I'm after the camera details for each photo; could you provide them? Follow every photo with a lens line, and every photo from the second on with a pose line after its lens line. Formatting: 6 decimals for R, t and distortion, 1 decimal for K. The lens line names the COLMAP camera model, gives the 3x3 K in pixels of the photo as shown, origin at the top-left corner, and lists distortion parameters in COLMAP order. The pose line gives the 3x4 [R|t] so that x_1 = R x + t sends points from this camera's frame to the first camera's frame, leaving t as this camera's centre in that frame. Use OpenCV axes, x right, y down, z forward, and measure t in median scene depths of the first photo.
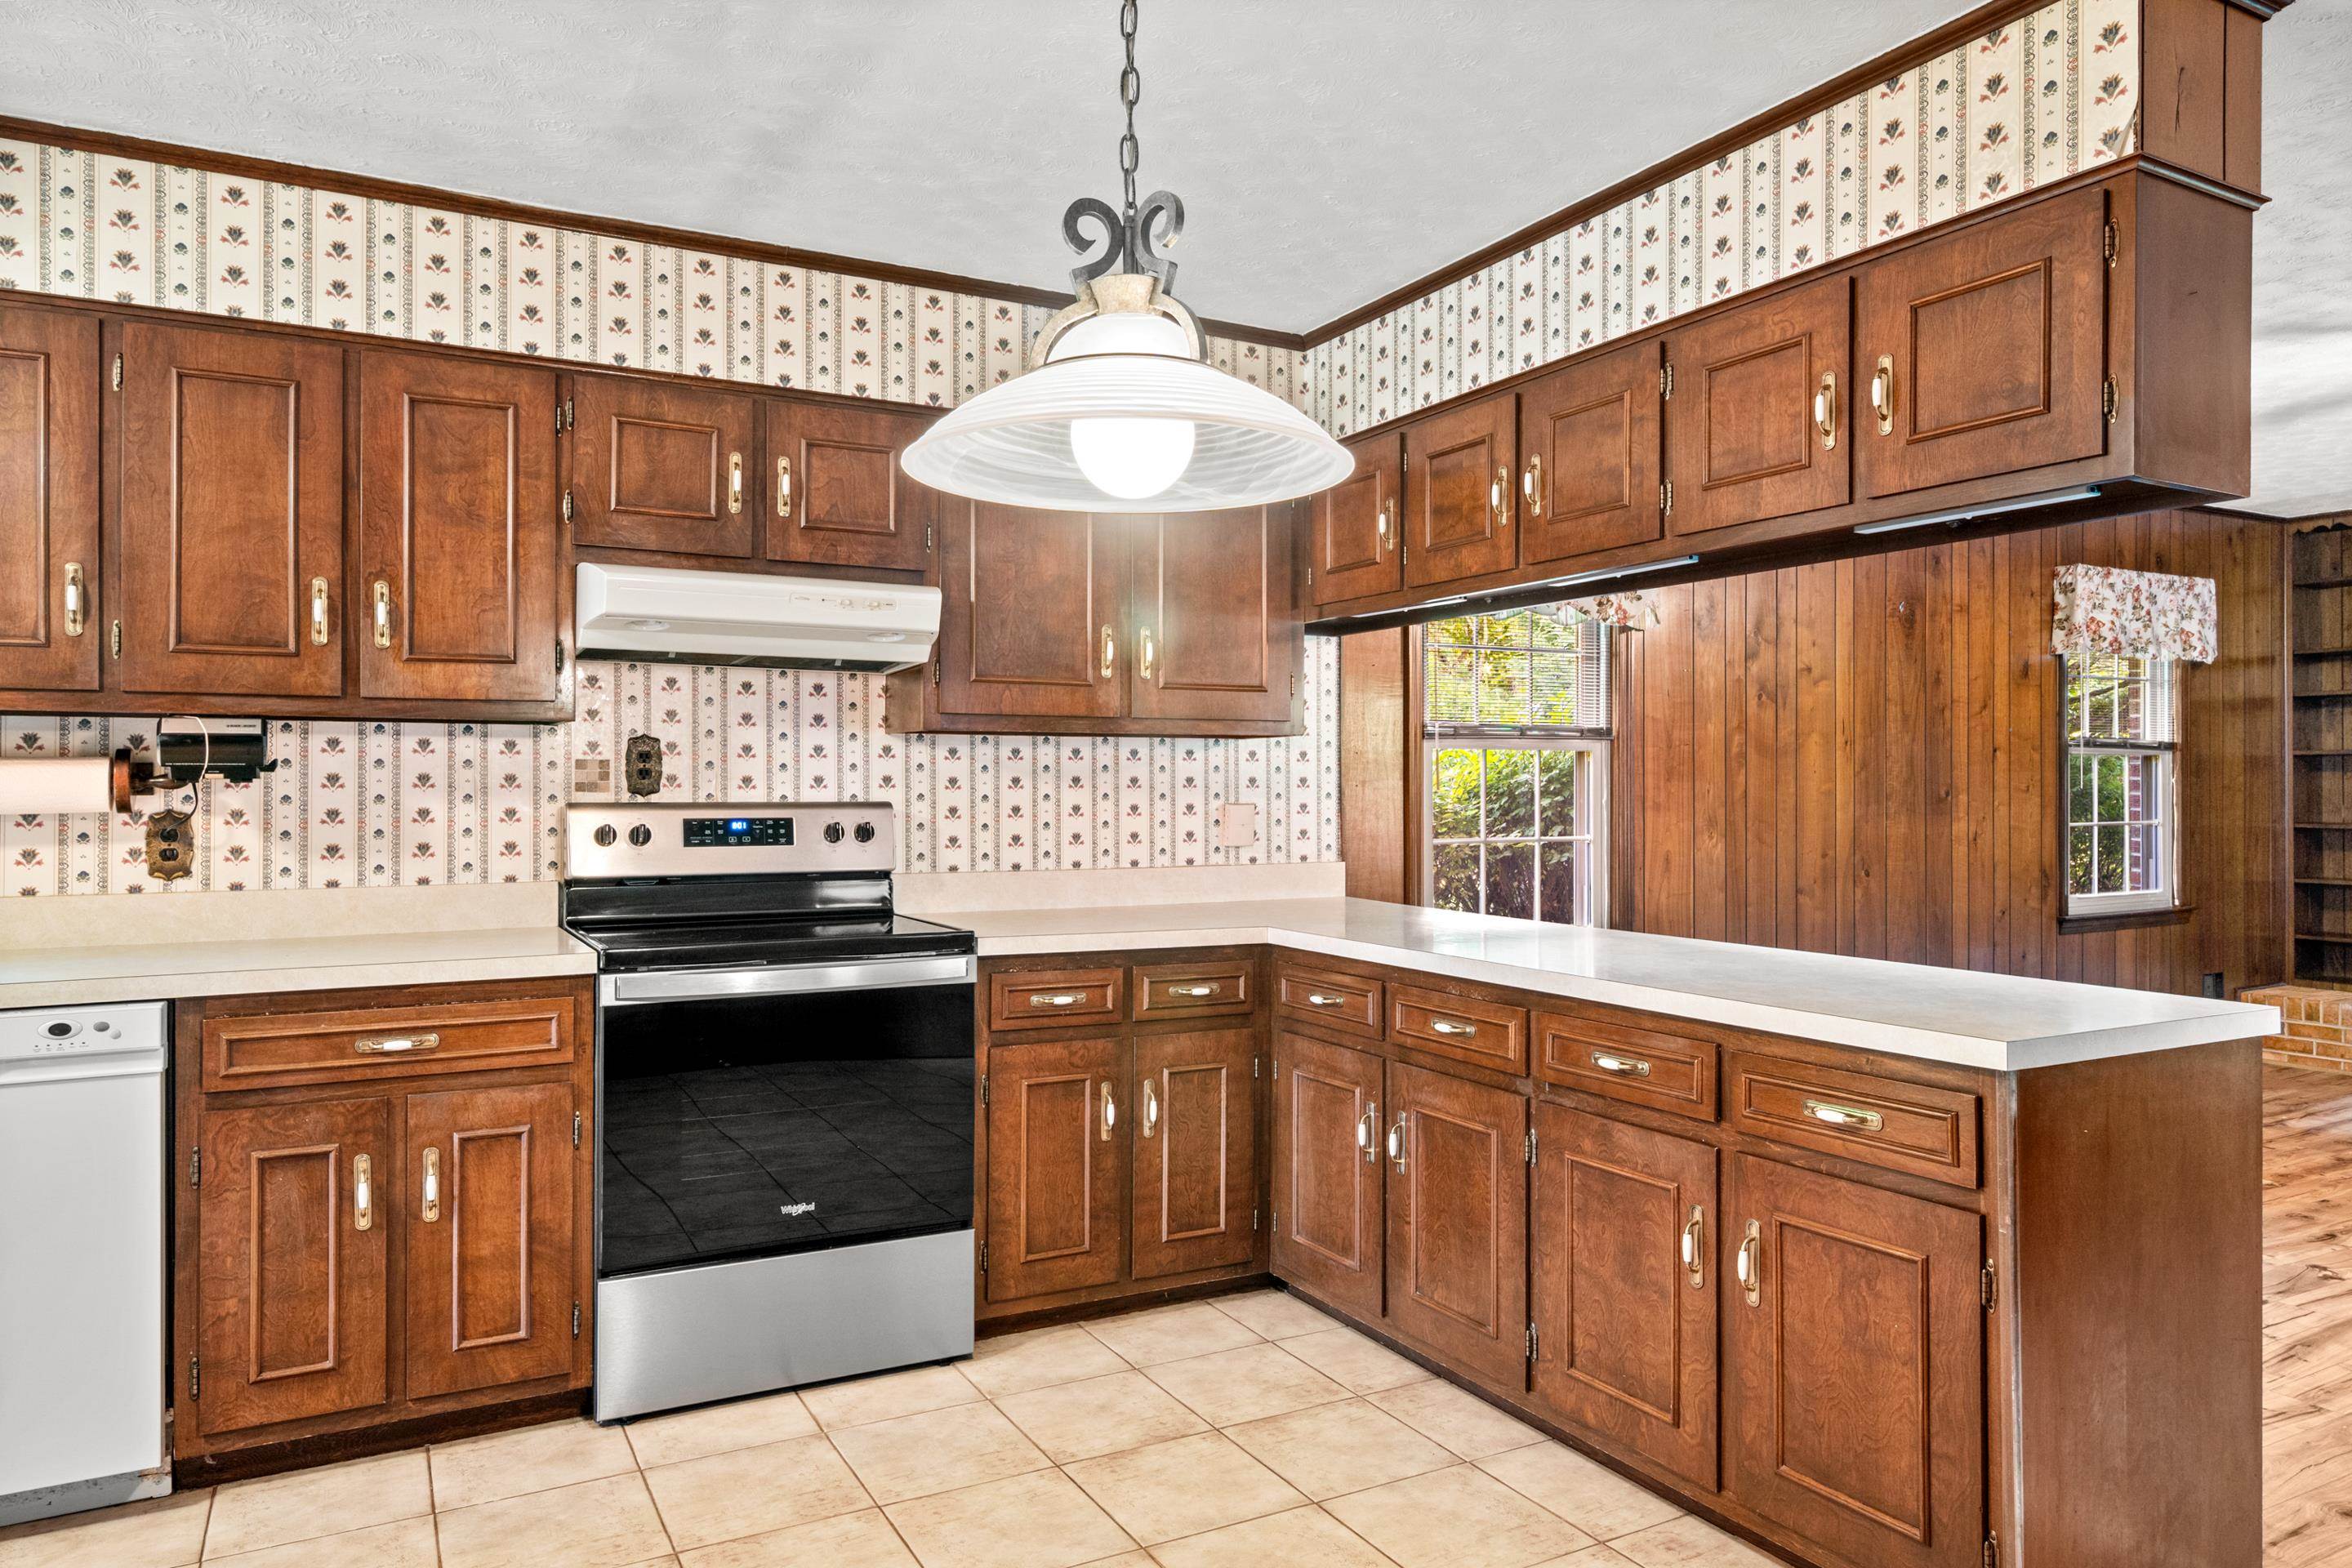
lens RADIAL K [[1503.0, 0, 1164.8], [0, 1503.0, 775.7], [0, 0, 1]] dist [0.005410, -0.000959]
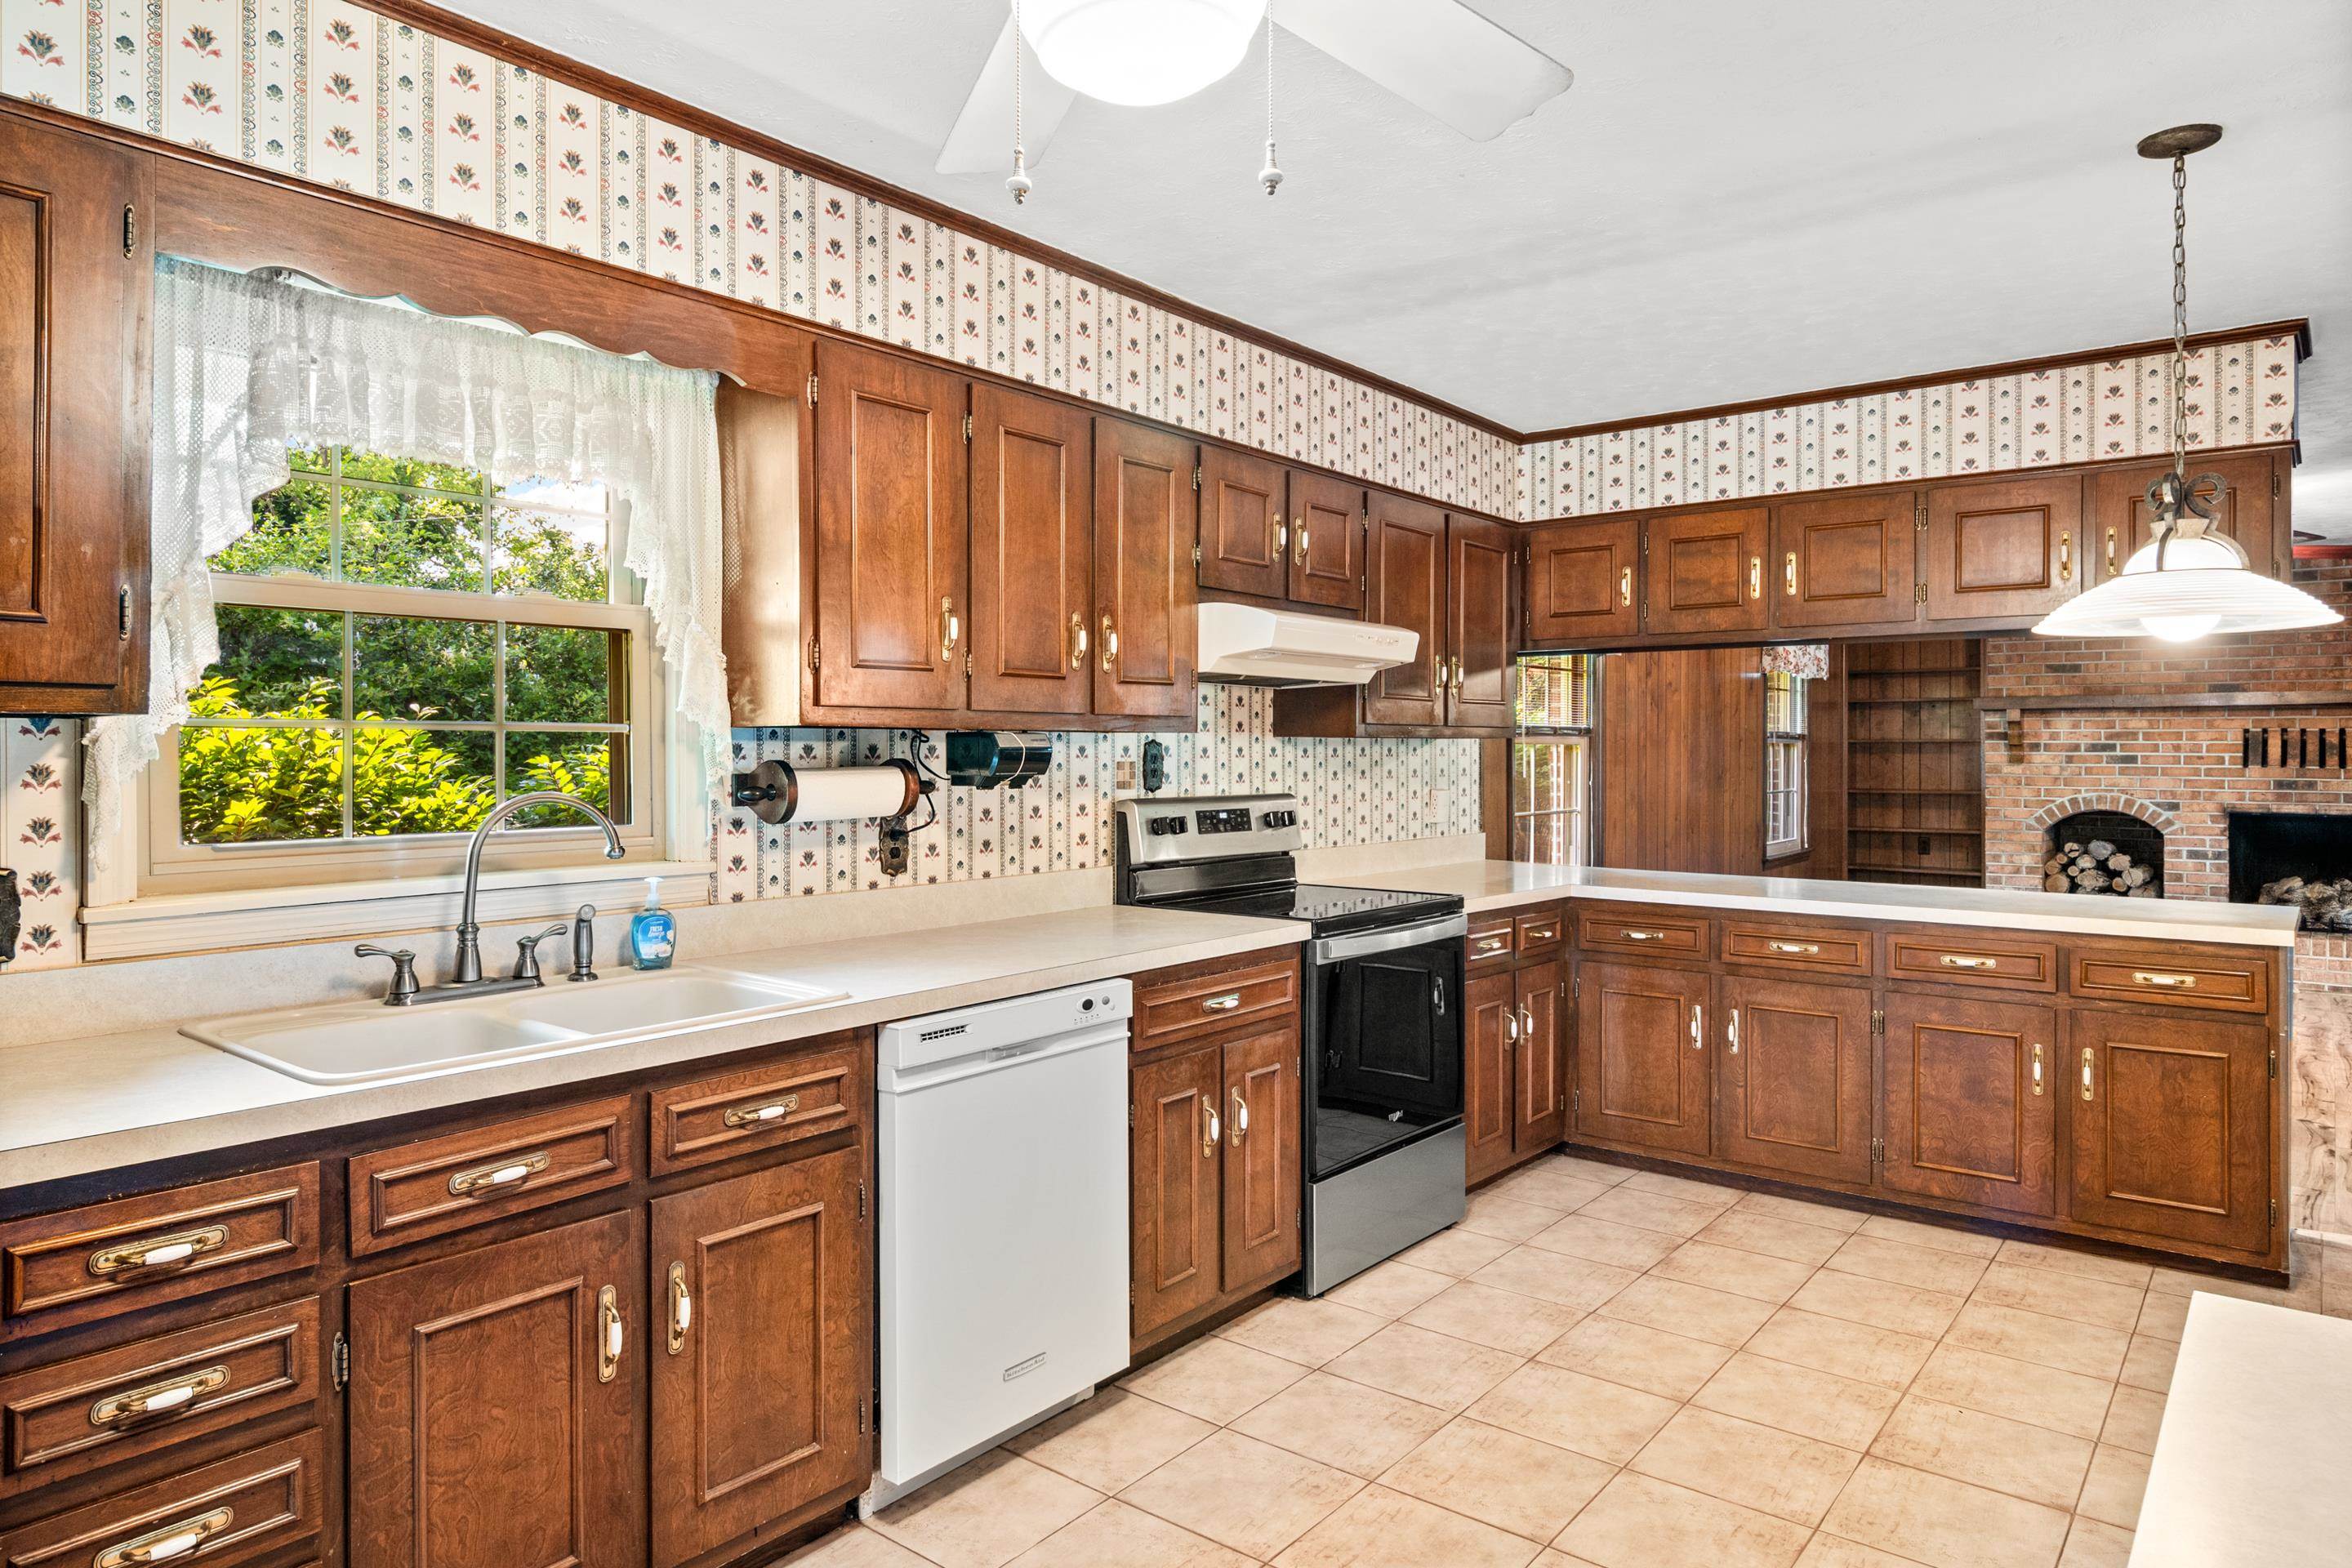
lens RADIAL K [[1431.2, 0, 1167.2], [0, 1431.2, 747.5], [0, 0, 1]] dist [0.002791, -0.006244]
pose [[0.921448, 0.001774, 0.388497, -0.778364], [-0.004363, 0.999974, 0.005780, -0.028010], [-0.388477, -0.007021, 0.921432, -0.039164]]
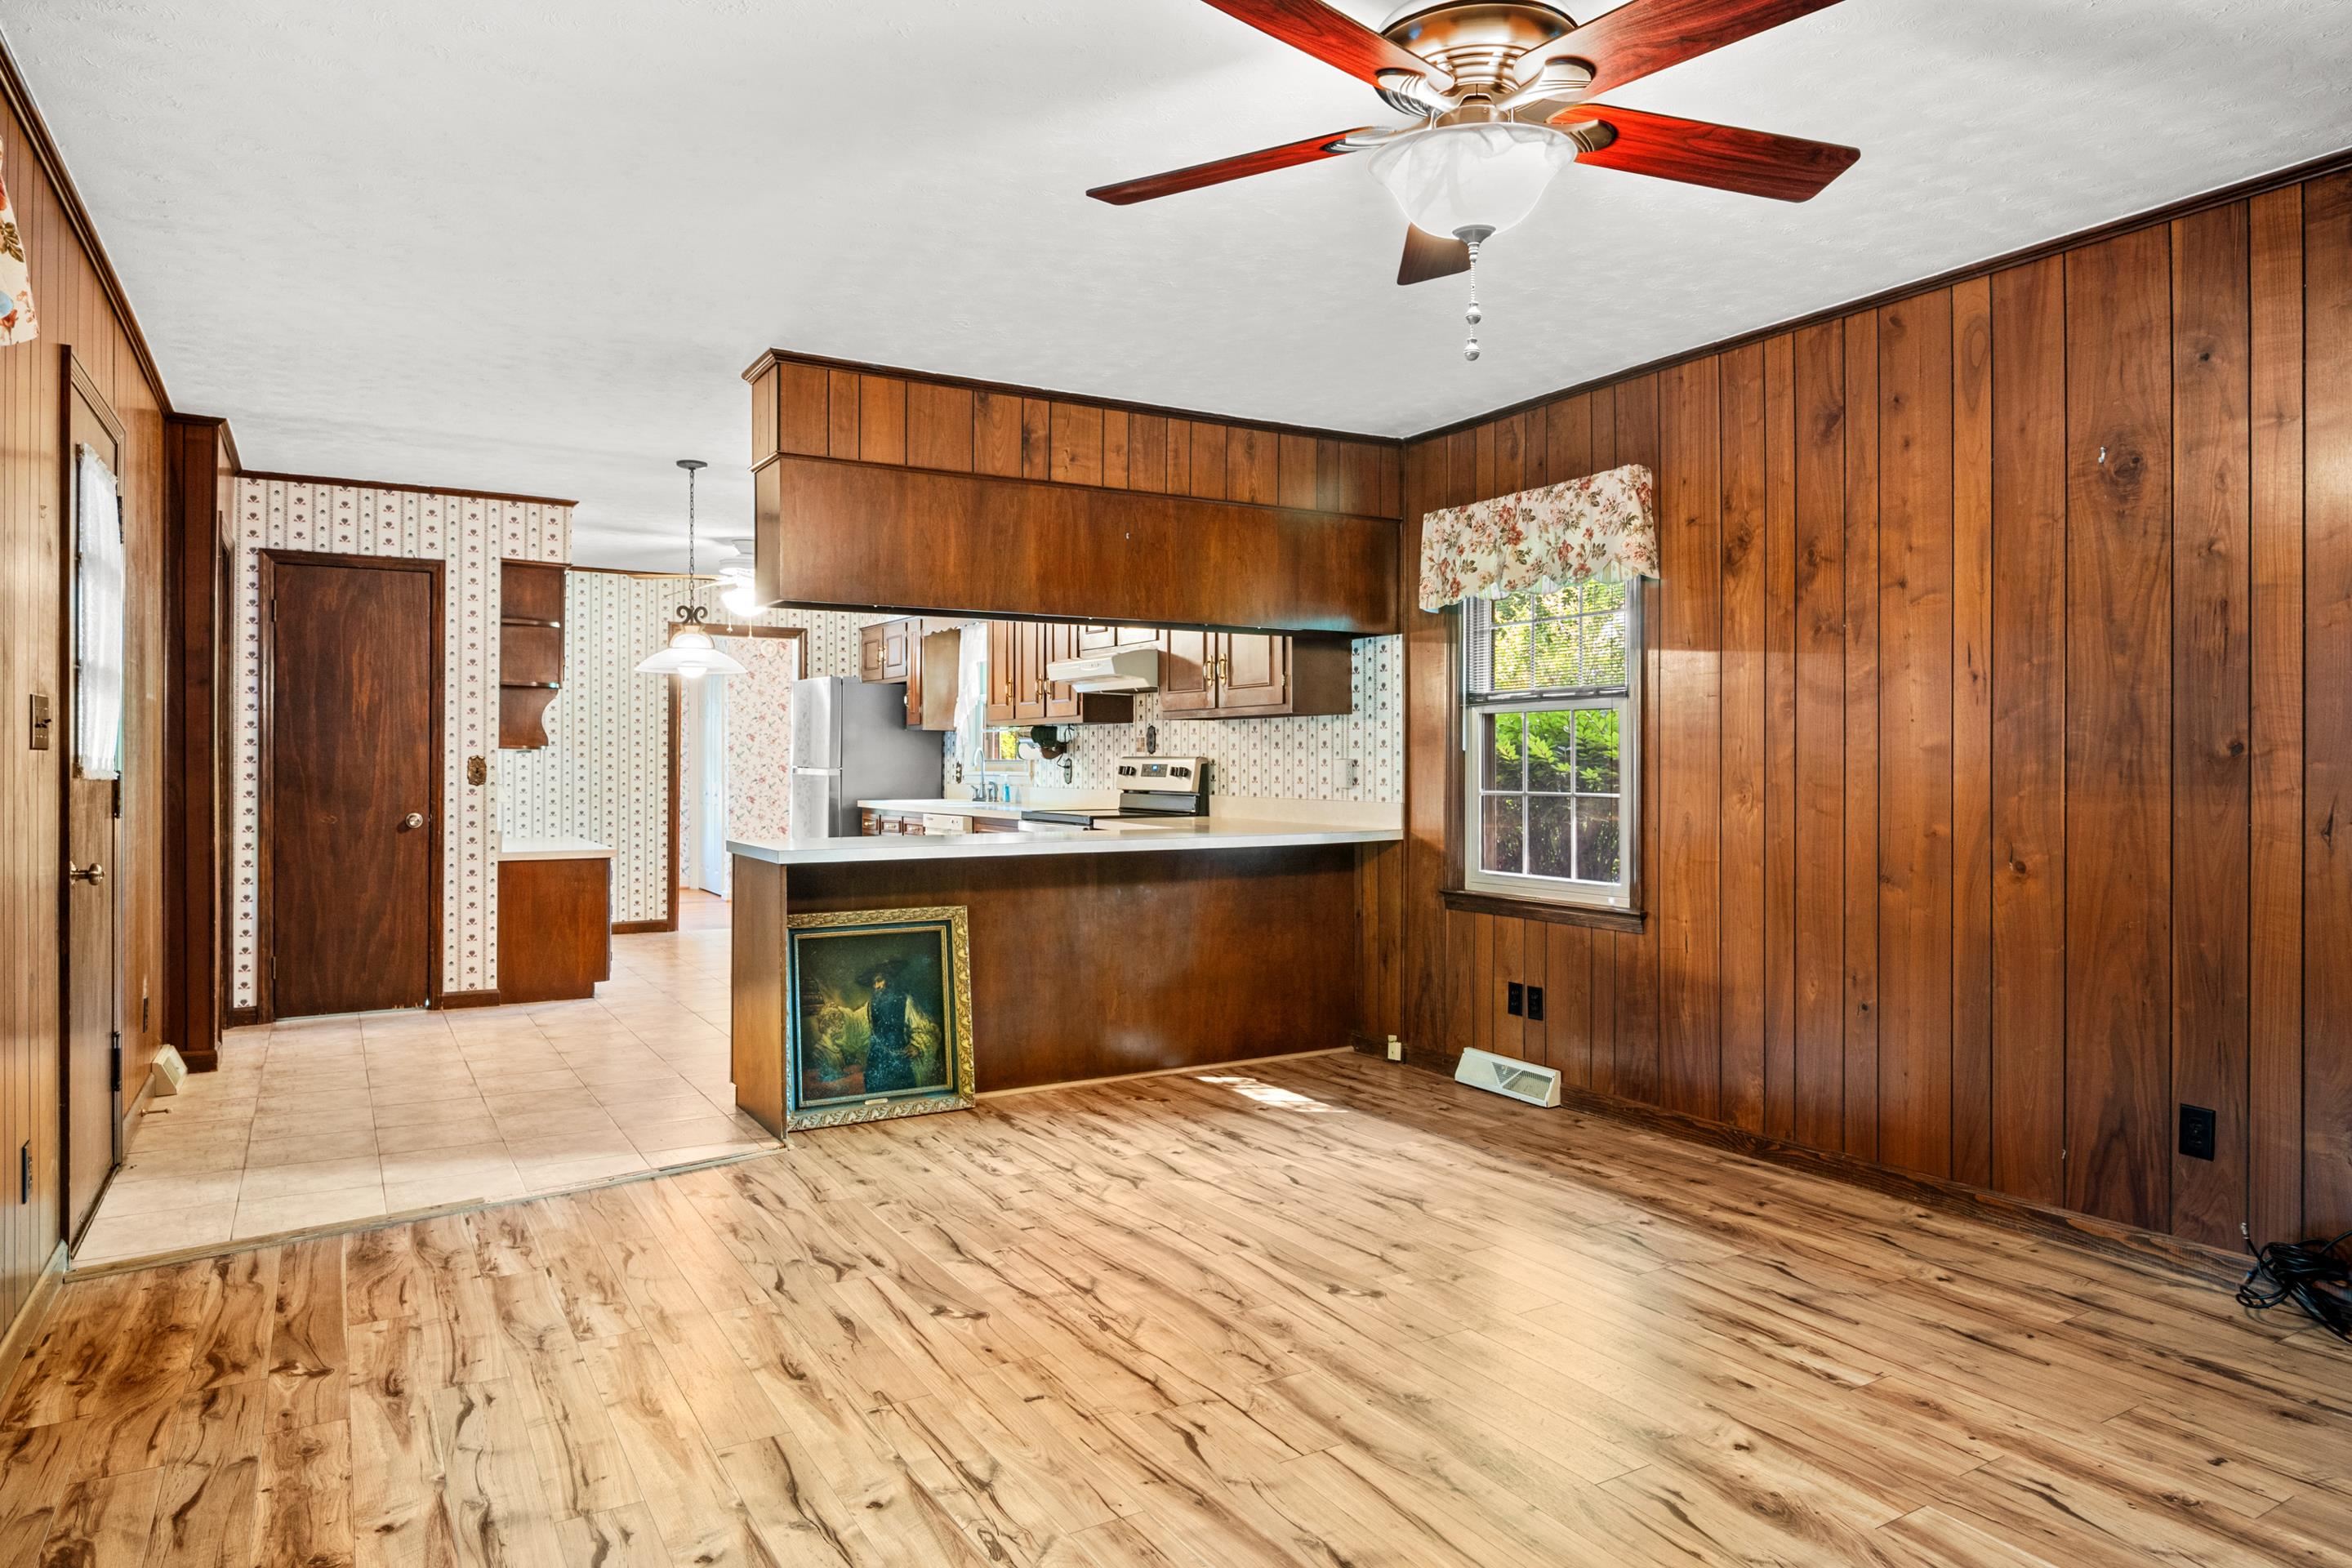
lens RADIAL K [[1411.0, 0, 1160.8], [0, 1411.0, 778.8], [0, 0, 1]] dist [0.001444, -0.004009]
pose [[0.043587, 0.013565, -0.998958, 1.717029], [0.005917, 0.999887, 0.013835, 0.021846], [0.999032, -0.006514, 0.043502, 0.929648]]
